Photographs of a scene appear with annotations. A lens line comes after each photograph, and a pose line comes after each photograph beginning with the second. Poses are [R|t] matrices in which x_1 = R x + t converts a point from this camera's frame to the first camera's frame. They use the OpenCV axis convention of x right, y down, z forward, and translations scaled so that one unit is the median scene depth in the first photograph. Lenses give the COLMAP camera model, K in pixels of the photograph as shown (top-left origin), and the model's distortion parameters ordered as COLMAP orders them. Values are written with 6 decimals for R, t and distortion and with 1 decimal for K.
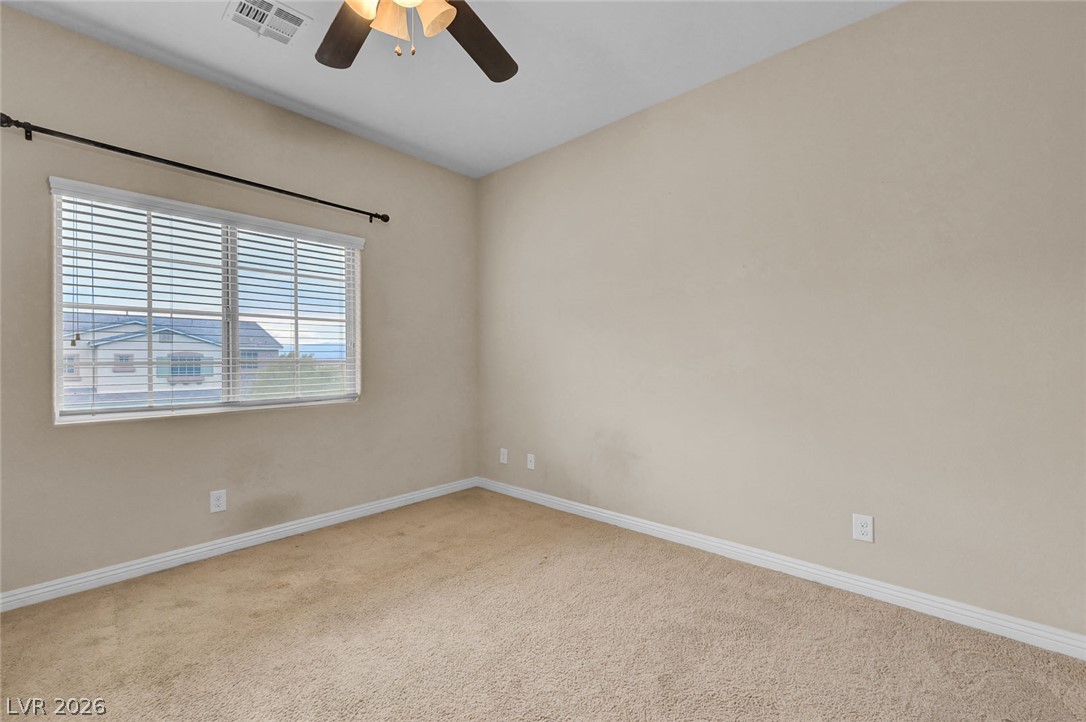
lens RADIAL K [[456.0, 0, 548.7], [0, 456.0, 363.3], [0, 0, 1]] dist [-0.002182, -0.000041]
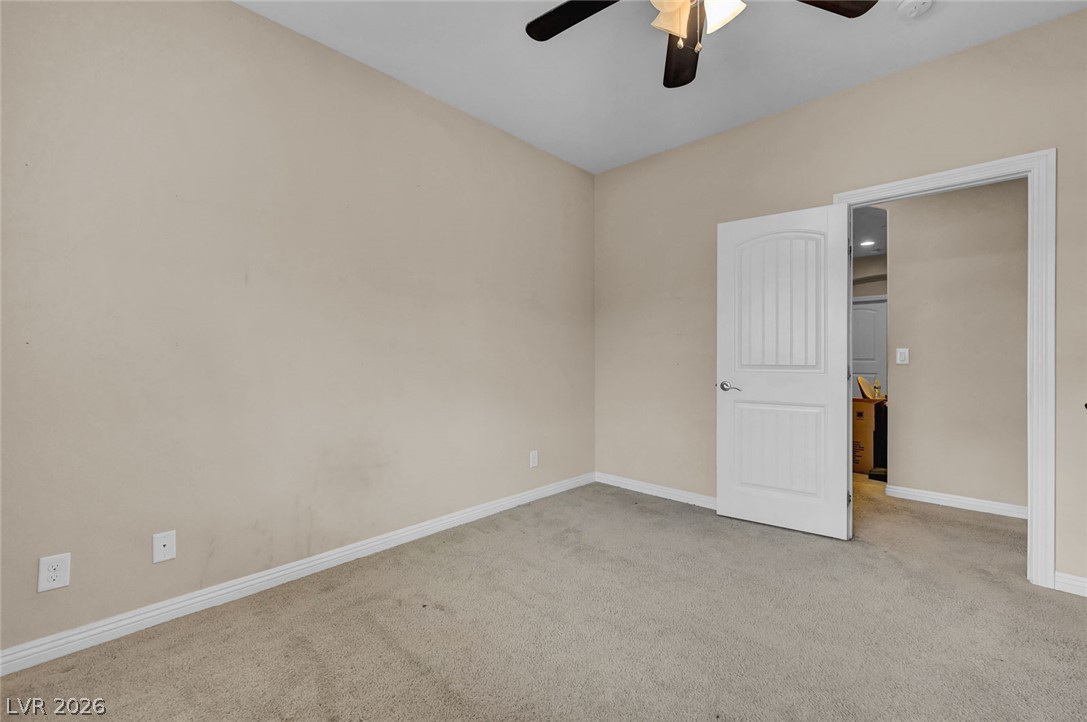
lens RADIAL K [[456.4, 0, 549.2], [0, 456.4, 363.3], [0, 0, 1]] dist [-0.002182, -0.000041]
pose [[0.014765, -0.009309, 0.999848, -0.877978], [0.007413, 0.999930, 0.009200, 0.004712], [-0.999864, 0.007276, 0.014833, 0.864421]]
